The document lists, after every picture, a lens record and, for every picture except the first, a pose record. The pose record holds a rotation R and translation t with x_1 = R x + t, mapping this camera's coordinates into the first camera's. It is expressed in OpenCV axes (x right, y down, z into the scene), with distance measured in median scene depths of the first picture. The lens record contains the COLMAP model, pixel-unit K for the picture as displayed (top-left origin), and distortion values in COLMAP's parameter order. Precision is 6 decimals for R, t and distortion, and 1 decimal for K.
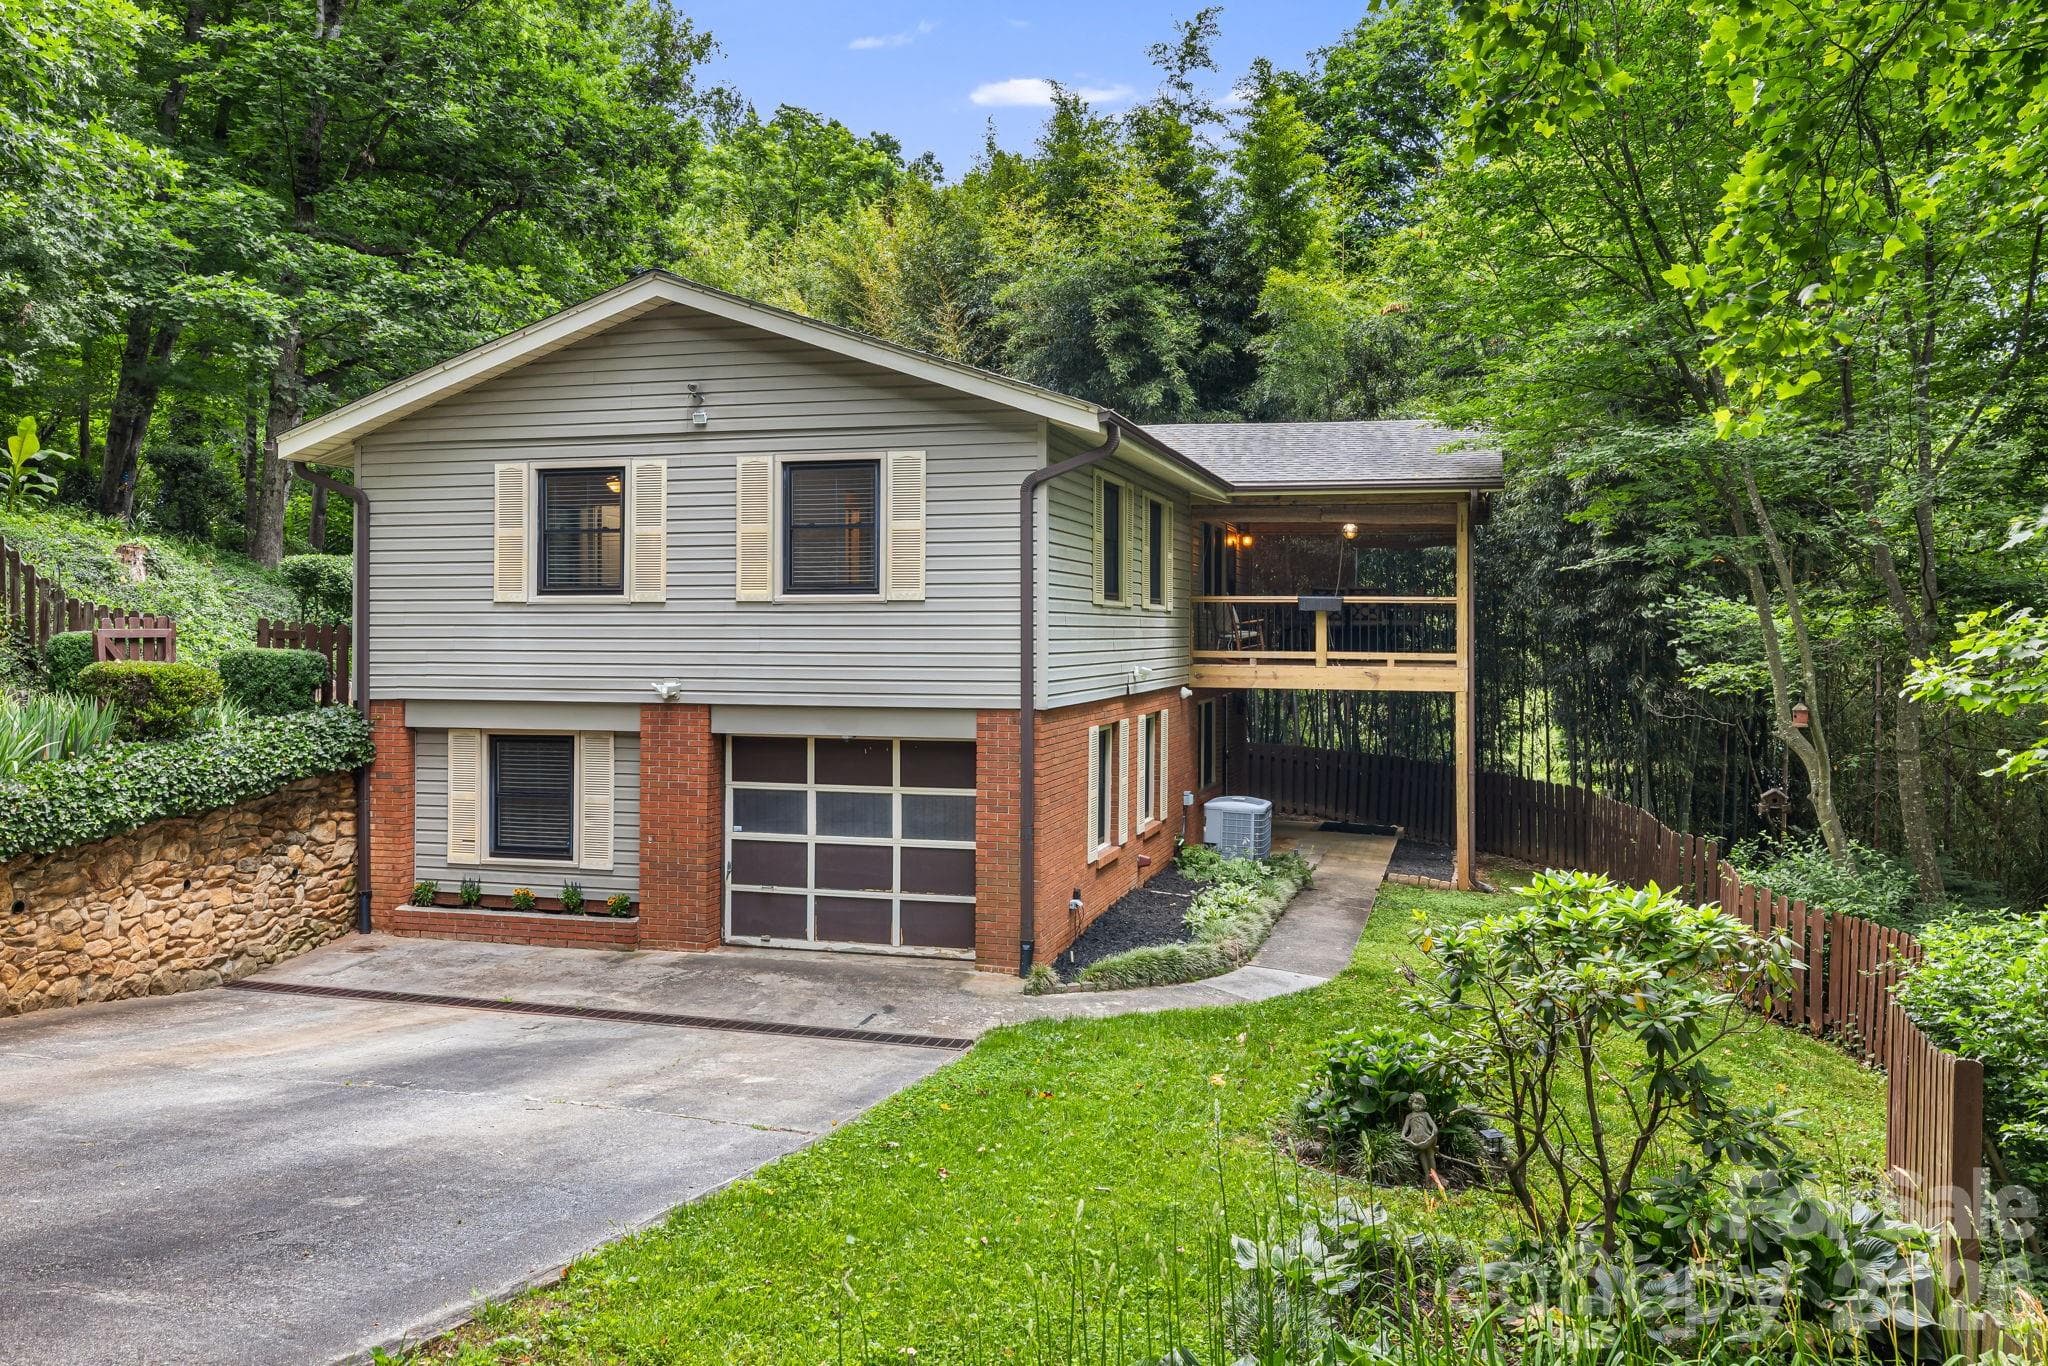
lens RADIAL K [[1690.2, 0, 1018.6], [0, 1690.2, 664.7], [0, 0, 1]] dist [0.011995, 0.005925]
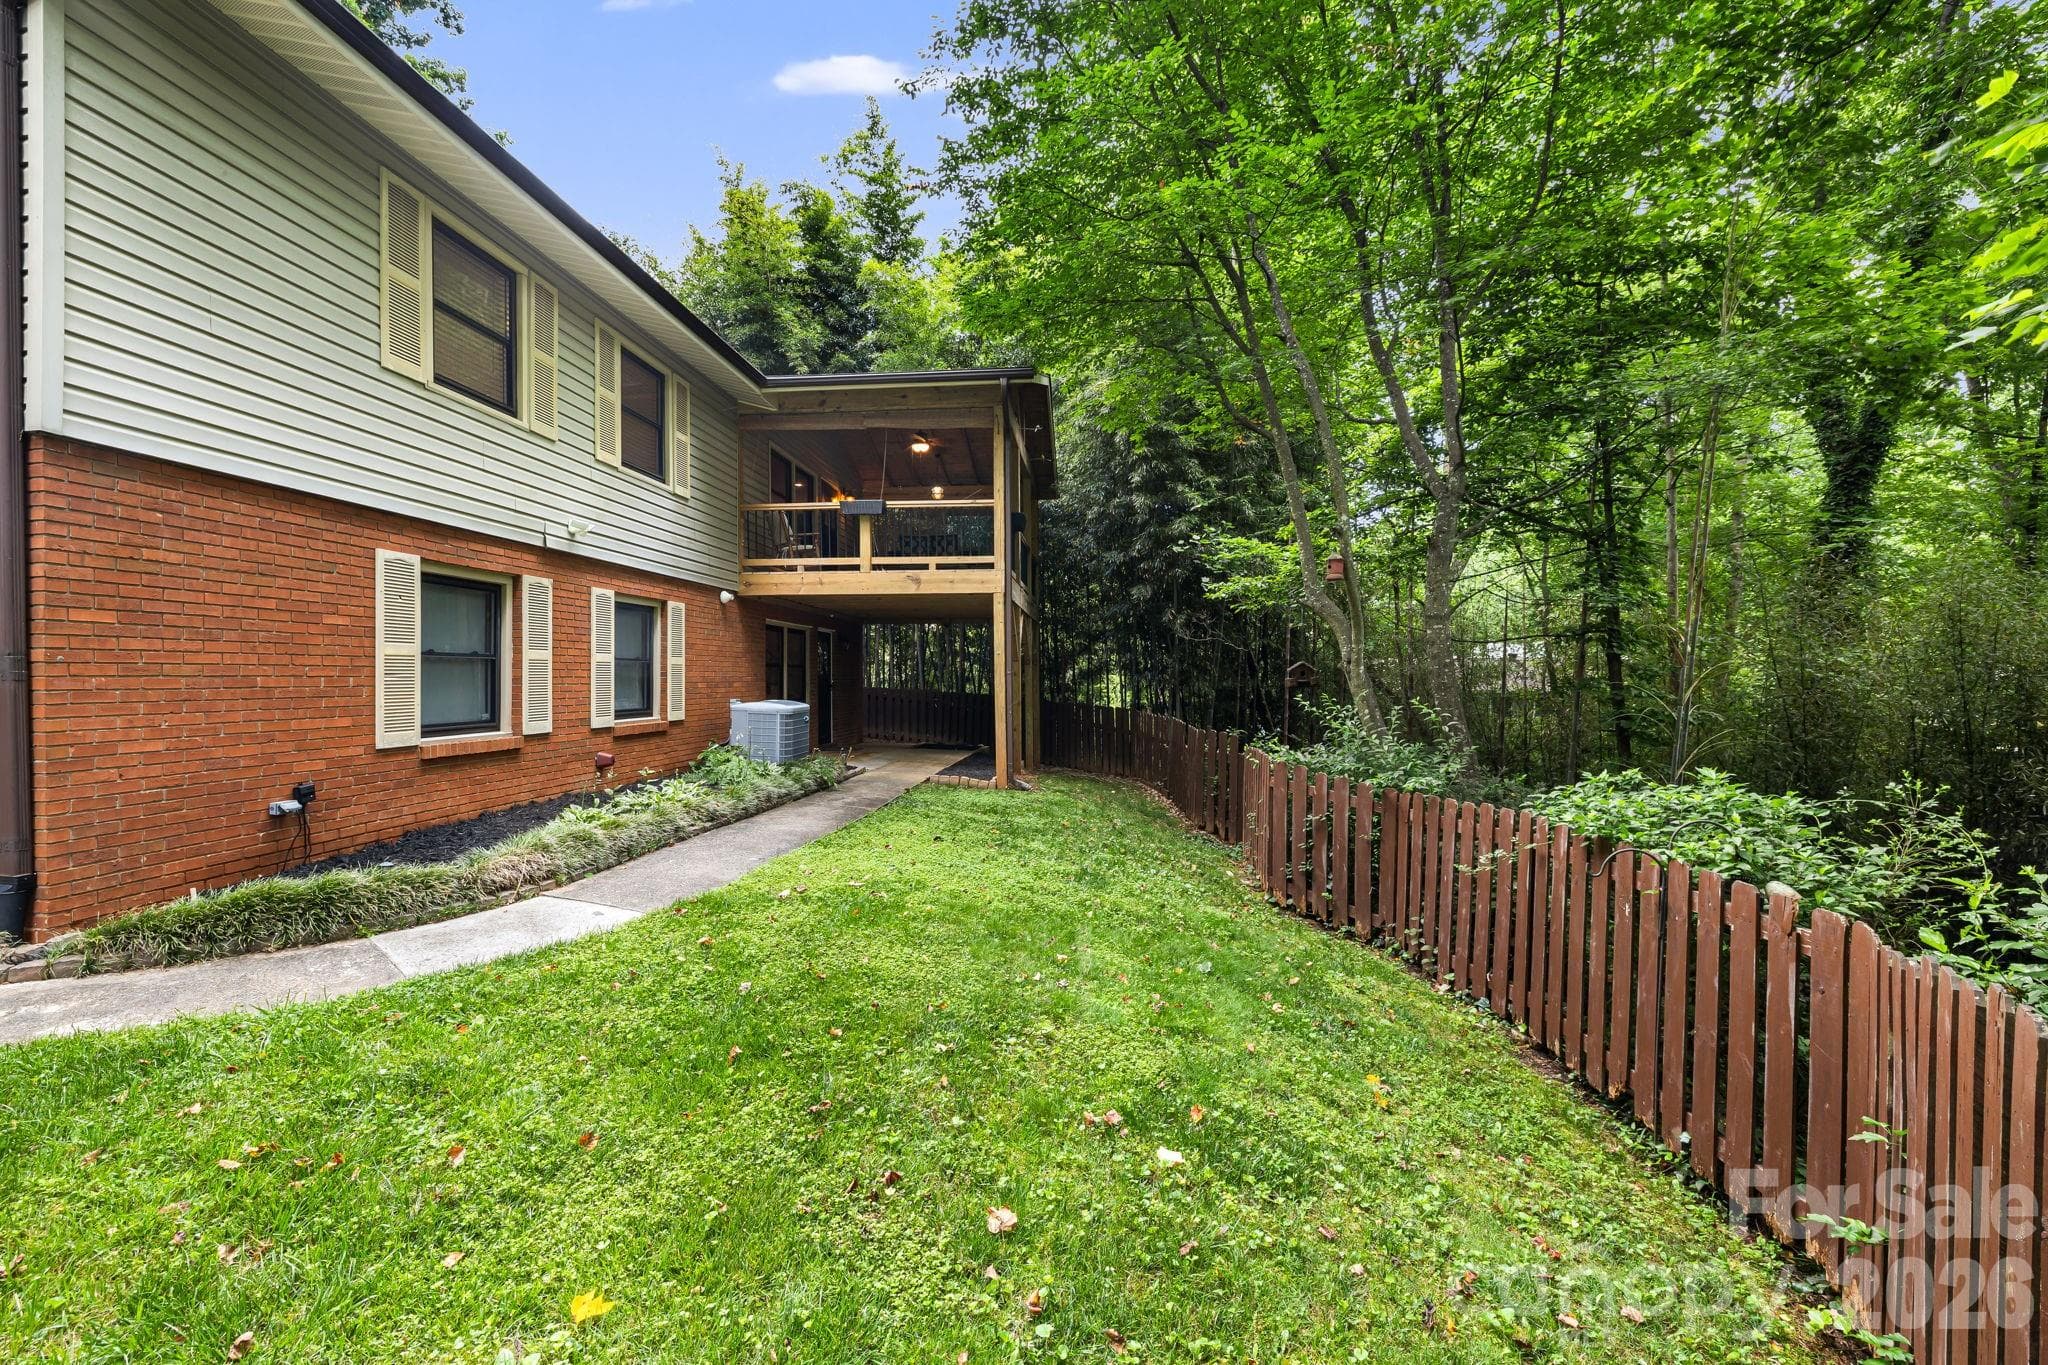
lens RADIAL K [[874.6, 0, 1031.3], [0, 874.6, 696.5], [0, 0, 1]] dist [0.004419, 0.000586]
pose [[0.985082, -0.008821, 0.171857, 0.189543], [0.009373, 0.999953, -0.002401, 0.078817], [-0.171828, 0.003976, 0.985119, 0.480225]]
